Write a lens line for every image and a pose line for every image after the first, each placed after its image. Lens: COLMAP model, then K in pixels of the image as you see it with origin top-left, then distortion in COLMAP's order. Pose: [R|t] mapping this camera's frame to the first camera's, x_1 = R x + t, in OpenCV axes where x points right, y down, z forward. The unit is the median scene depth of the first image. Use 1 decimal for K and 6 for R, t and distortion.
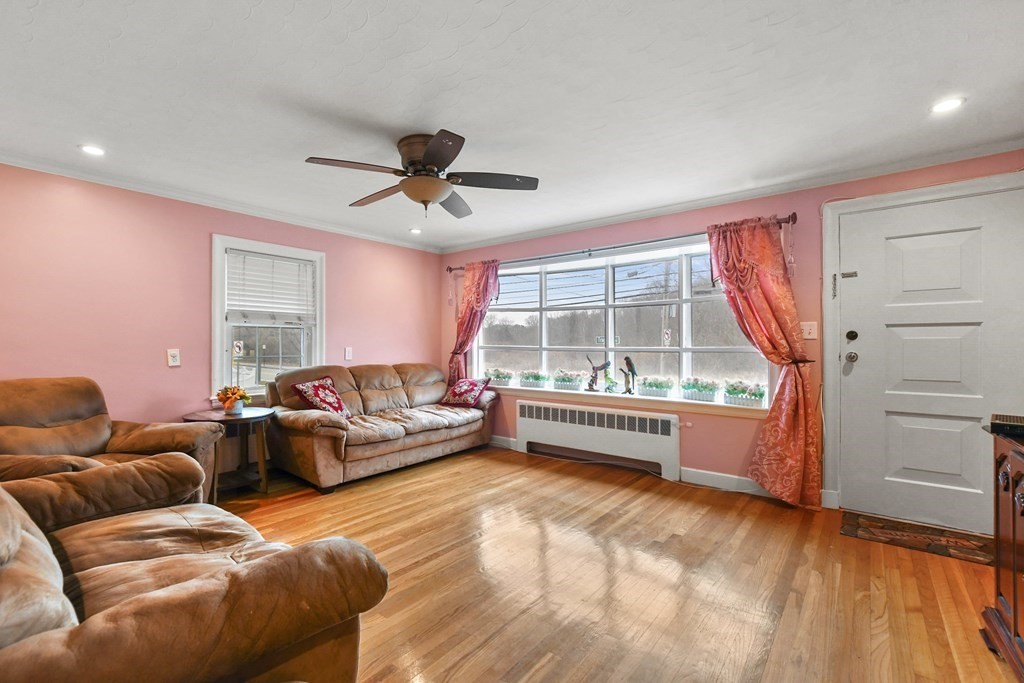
lens RADIAL K [[449.0, 0, 506.3], [0, 449.0, 339.2], [0, 0, 1]] dist [-0.002975, 0.000074]
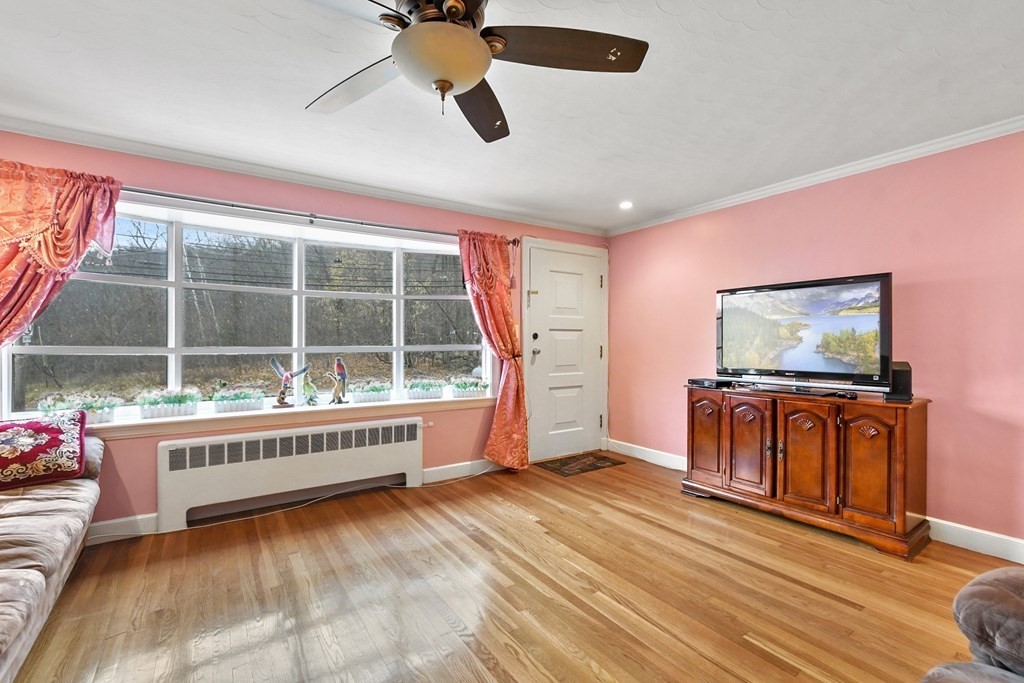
lens RADIAL K [[449.0, 0, 506.3], [0, 449.0, 339.2], [0, 0, 1]] dist [-0.002975, 0.000074]
pose [[0.312404, 0.002565, 0.949946, -0.521587], [-0.011152, 0.999937, 0.000968, 0.000849], [-0.949884, -0.010896, 0.312413, 0.582454]]
